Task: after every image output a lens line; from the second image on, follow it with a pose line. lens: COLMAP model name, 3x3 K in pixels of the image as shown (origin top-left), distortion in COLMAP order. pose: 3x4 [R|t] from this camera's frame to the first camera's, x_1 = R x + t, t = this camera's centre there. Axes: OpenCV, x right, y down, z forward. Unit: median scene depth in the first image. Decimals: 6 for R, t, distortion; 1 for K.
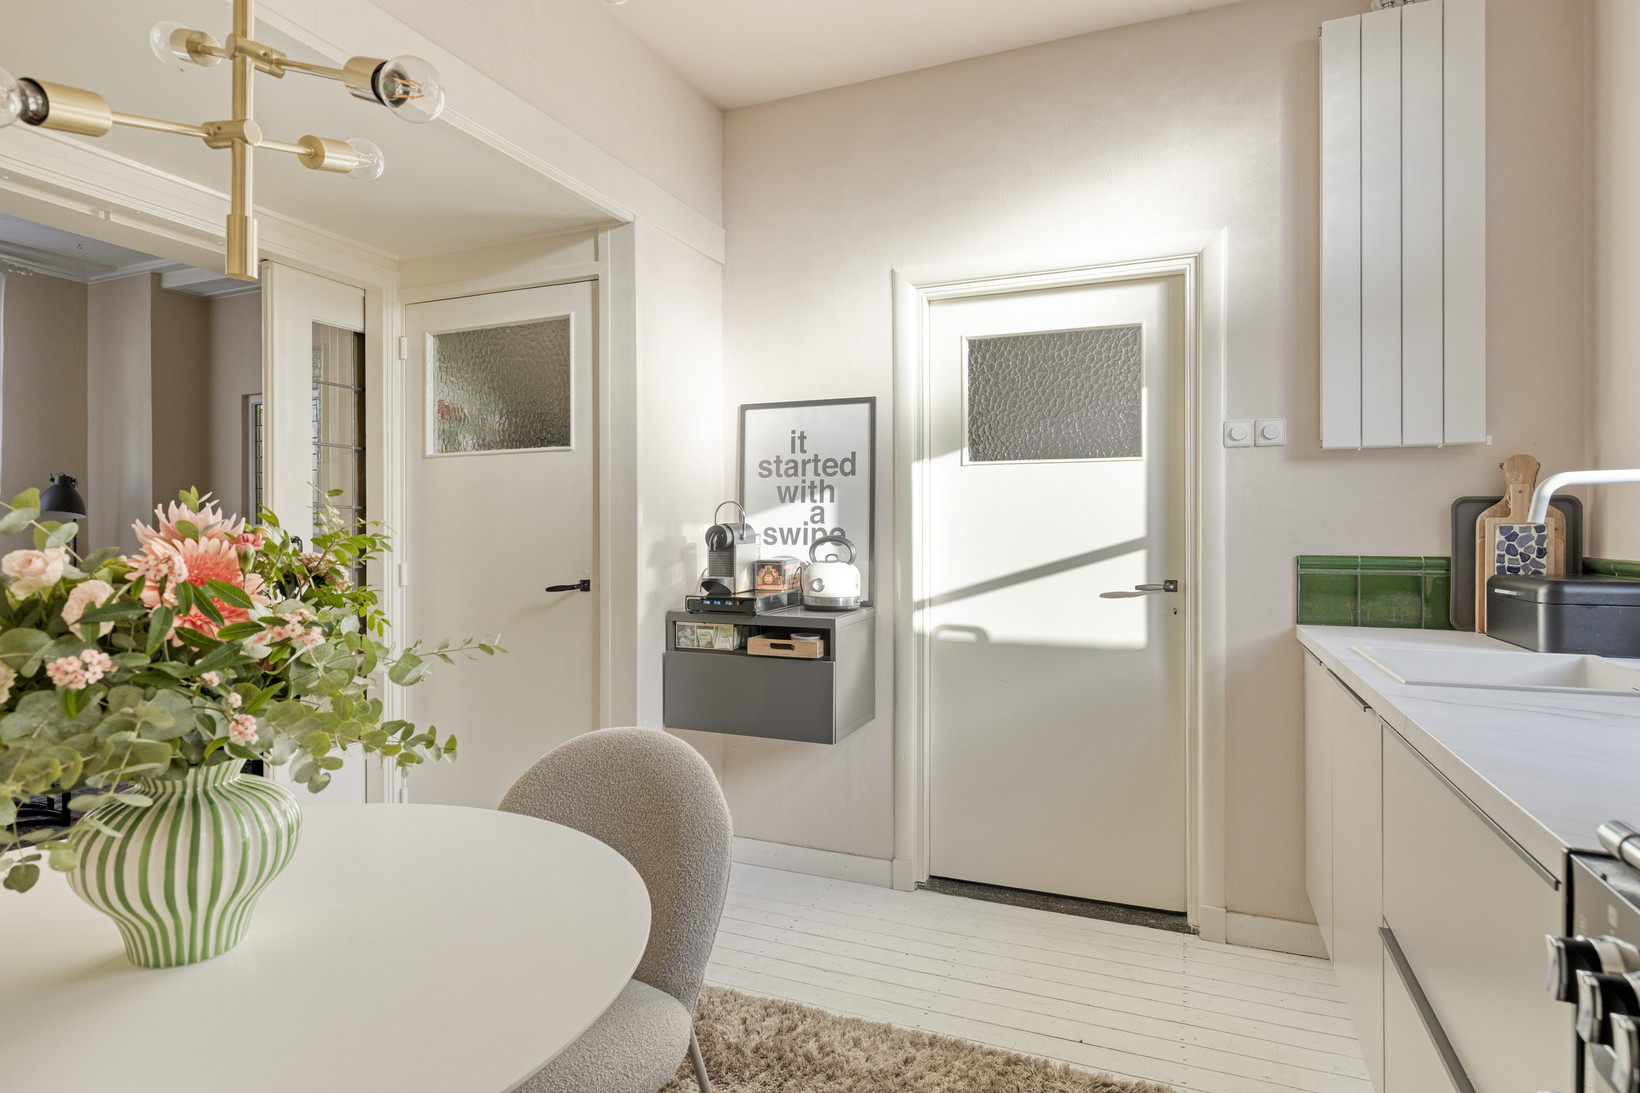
lens RADIAL K [[915.6, 0, 829.4], [0, 915.6, 536.0], [0, 0, 1]] dist [0.001730, 0.001039]
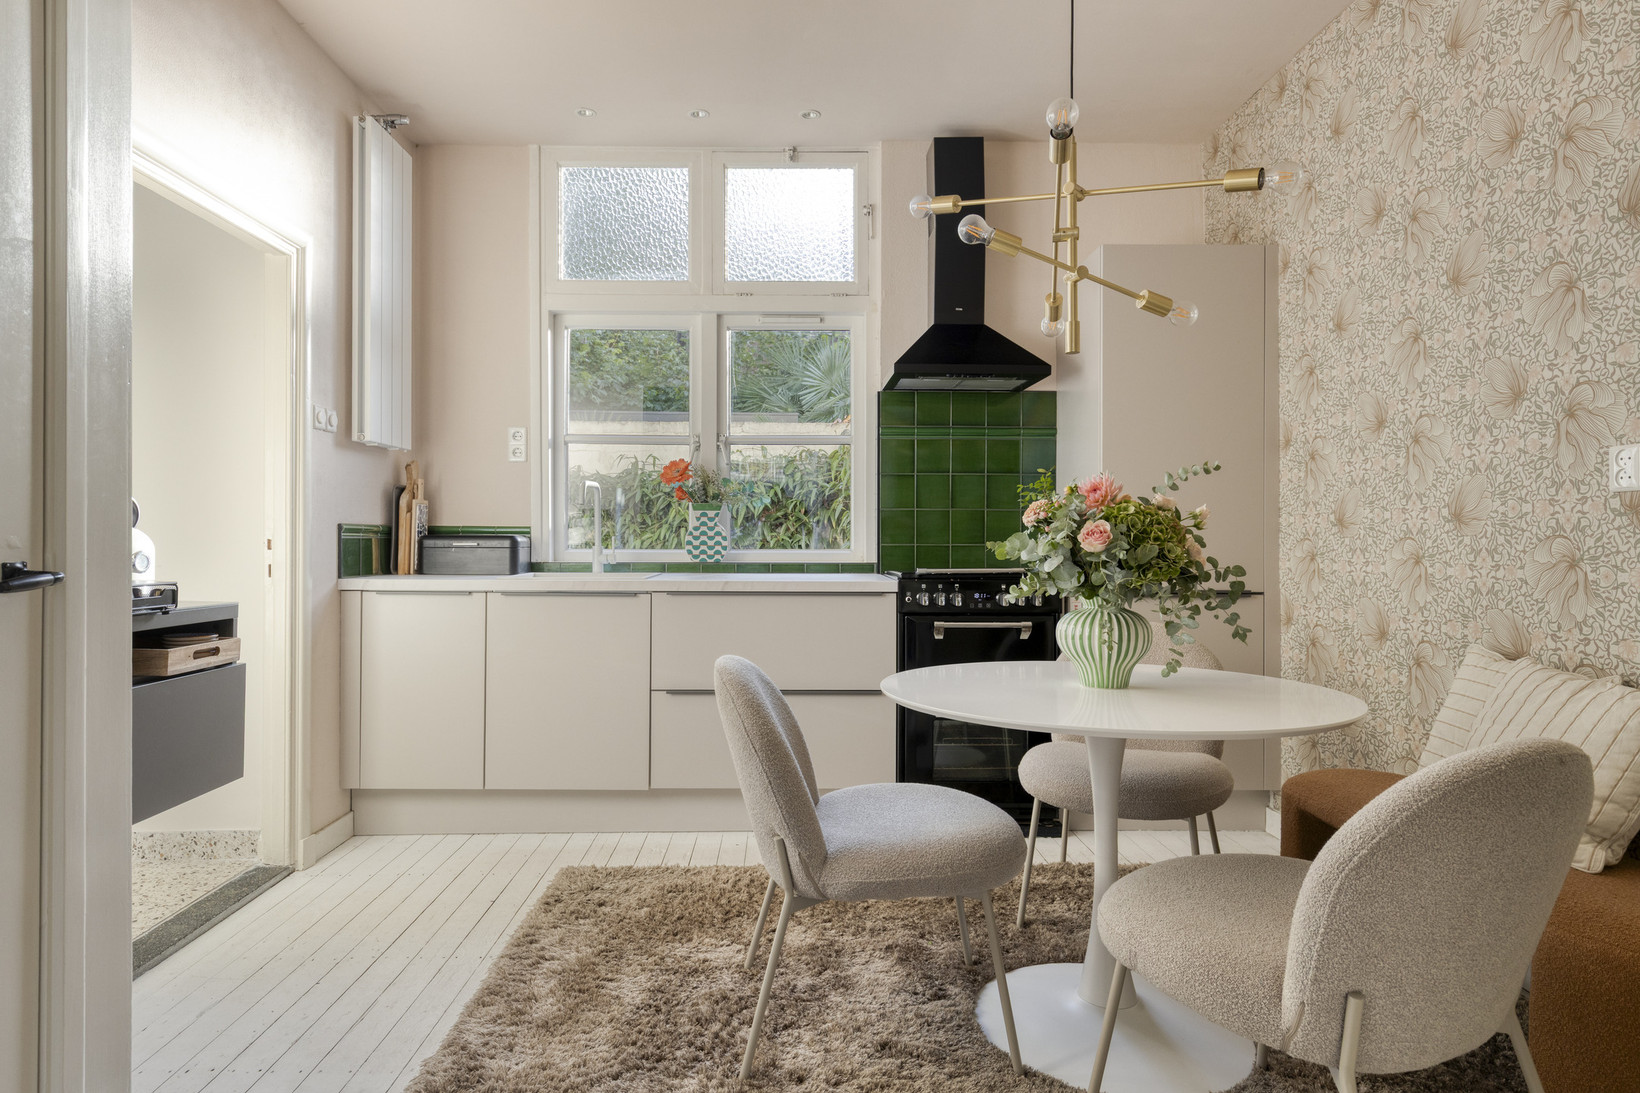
lens RADIAL K [[915.6, 0, 791.2], [0, 915.6, 532.7], [0, 0, 1]] dist [0.001730, 0.001039]
pose [[-0.394457, 0.003667, 0.918907, -0.956392], [-0.005474, 0.999965, -0.006340, 0.043133], [-0.918898, -0.007531, -0.394424, 1.025115]]
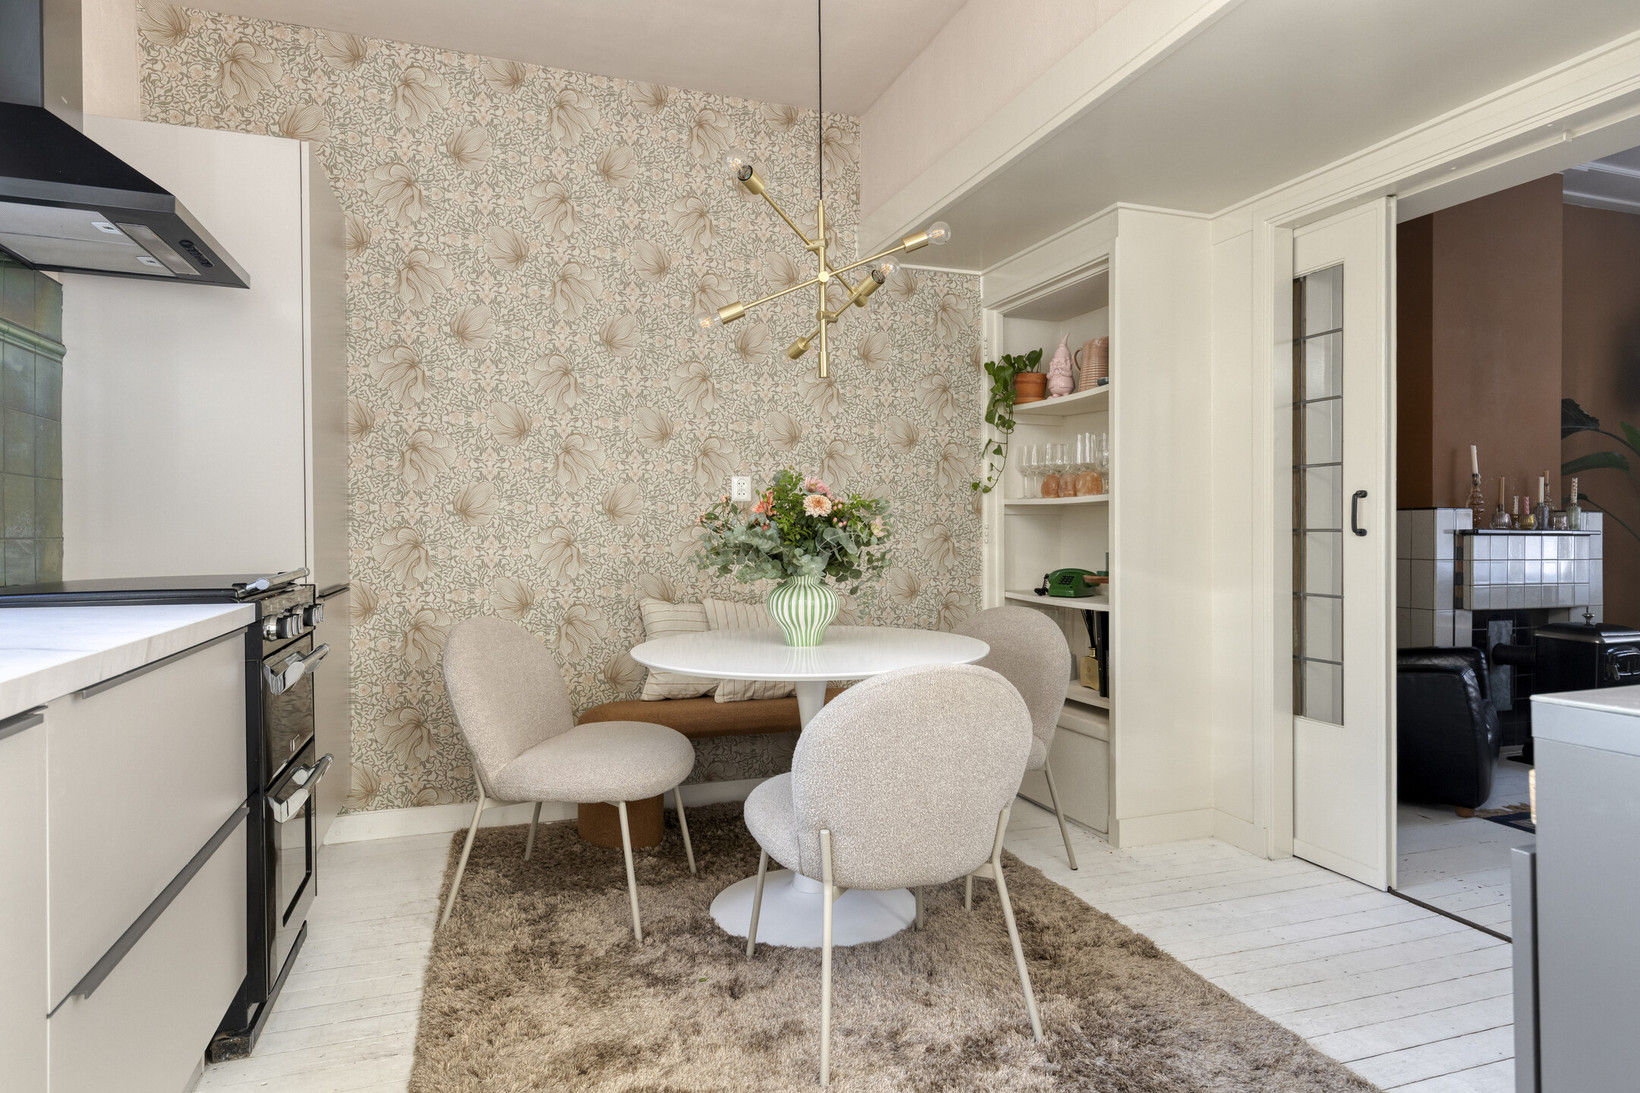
lens RADIAL K [[915.6, 0, 815.7], [0, 915.6, 525.0], [0, 0, 1]] dist [0.001730, 0.001039]
pose [[-0.751540, -0.005037, -0.659669, 0.401631], [-0.001196, 0.999980, -0.006273, 0.044541], [0.659687, -0.003925, -0.751530, 1.235002]]
